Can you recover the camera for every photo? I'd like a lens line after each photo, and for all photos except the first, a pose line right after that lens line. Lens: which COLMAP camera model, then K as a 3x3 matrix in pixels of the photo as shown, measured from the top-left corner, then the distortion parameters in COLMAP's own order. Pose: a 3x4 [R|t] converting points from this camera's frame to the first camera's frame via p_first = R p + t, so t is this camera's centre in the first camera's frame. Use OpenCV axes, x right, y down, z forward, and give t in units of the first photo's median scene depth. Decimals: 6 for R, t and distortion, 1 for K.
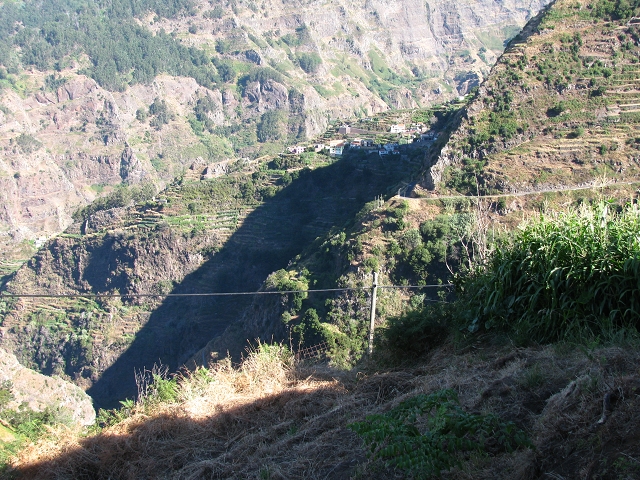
lens RADIAL K [[802.5, 0, 320.0], [0, 802.5, 240.0], [0, 0, 1]] dist [-0.198391, 0.347316]
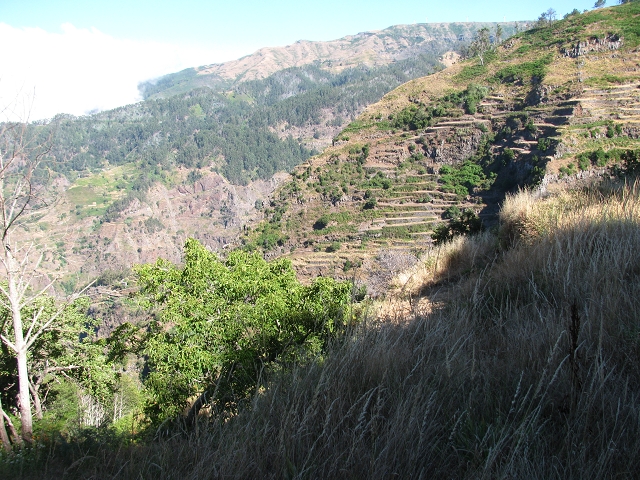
lens RADIAL K [[655.4, 0, 320.0], [0, 655.4, 240.0], [0, 0, 1]] dist [-0.215355, 0.239958]
pose [[0.953205, 0.036943, -0.300059, 0.512710], [-0.065479, 0.994175, -0.085607, -0.069041], [0.295149, 0.101248, 0.950072, 0.212674]]
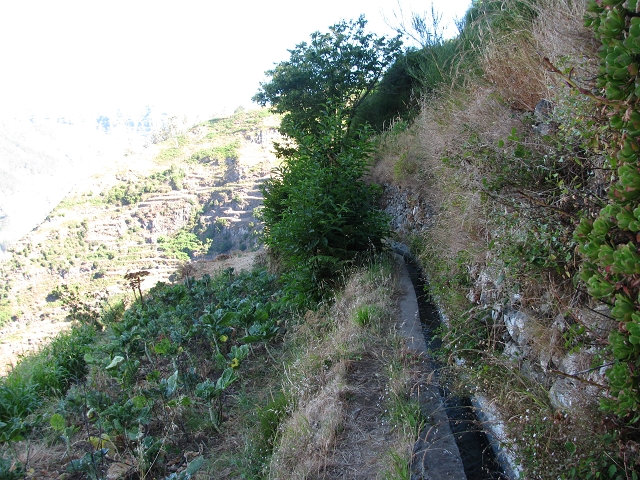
lens RADIAL K [[655.4, 0, 320.0], [0, 655.4, 240.0], [0, 0, 1]] dist [-0.215355, 0.239958]
pose [[0.940196, -0.040376, 0.338233, 0.327301], [0.111260, 0.974891, -0.192897, -0.035591], [-0.321952, 0.218992, 0.921080, 0.112423]]
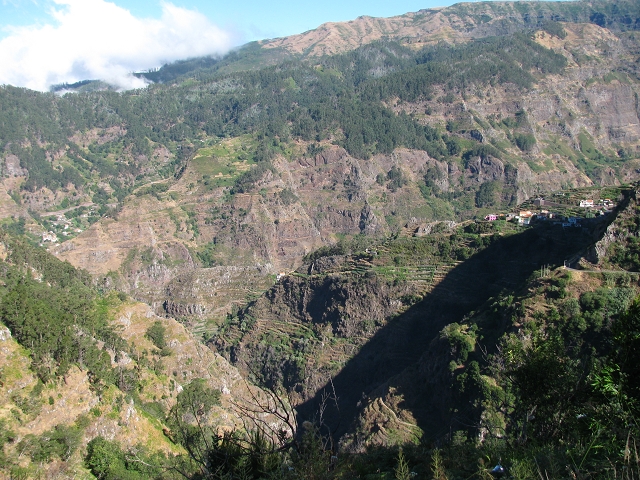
lens RADIAL K [[655.4, 0, 320.0], [0, 655.4, 240.0], [0, 0, 1]] dist [-0.215355, 0.239958]
pose [[0.943759, 0.068288, -0.323505, 0.059339], [-0.088840, 0.994831, -0.049174, -0.017738], [0.318475, 0.075149, 0.944948, 0.061226]]
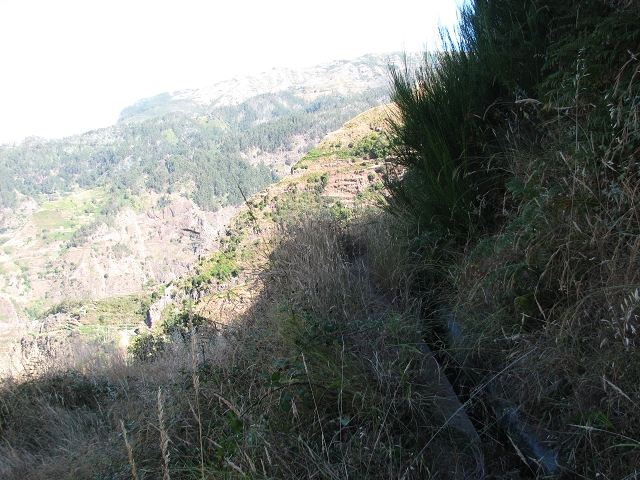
lens RADIAL K [[655.4, 0, 320.0], [0, 655.4, 240.0], [0, 0, 1]] dist [-0.215355, 0.239958]
pose [[0.963638, 0.034302, -0.264999, 0.526238], [-0.070372, 0.989294, -0.127844, -0.078576], [0.257776, 0.141844, 0.955736, 0.241237]]
